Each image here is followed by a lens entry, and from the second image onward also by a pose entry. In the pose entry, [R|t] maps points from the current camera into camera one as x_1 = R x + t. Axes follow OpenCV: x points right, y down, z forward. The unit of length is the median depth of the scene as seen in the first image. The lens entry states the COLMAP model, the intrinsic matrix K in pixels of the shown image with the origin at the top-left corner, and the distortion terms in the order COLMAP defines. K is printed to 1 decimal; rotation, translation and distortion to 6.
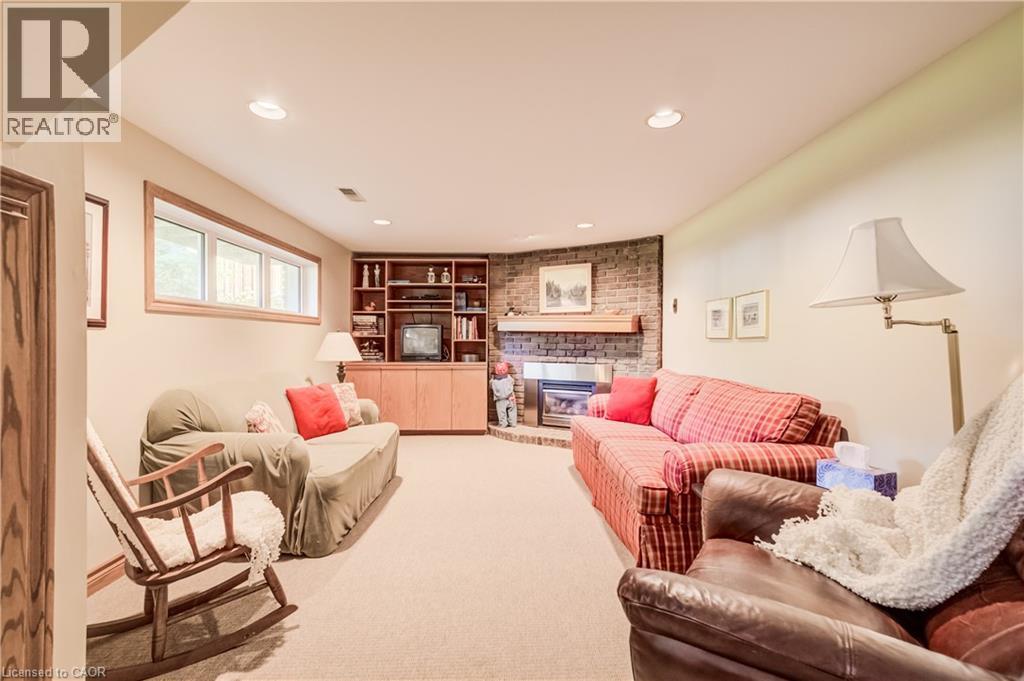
lens RADIAL K [[467.1, 0, 512.5], [0, 467.1, 343.3], [0, 0, 1]] dist [0.016133, 0.001337]
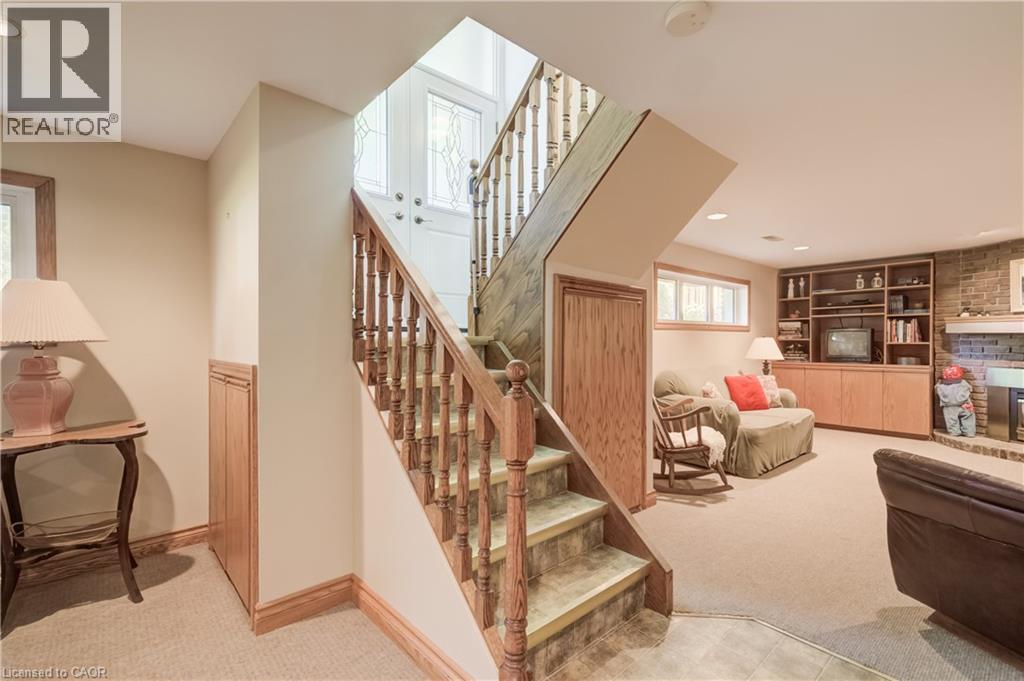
lens RADIAL K [[467.1, 0, 513.4], [0, 467.1, 345.7], [0, 0, 1]] dist [0.016133, 0.001337]
pose [[0.648746, 0.002927, -0.761000, 0.130925], [-0.002177, 0.999996, 0.001990, -0.000894], [0.761002, 0.000366, 0.648749, -0.290606]]
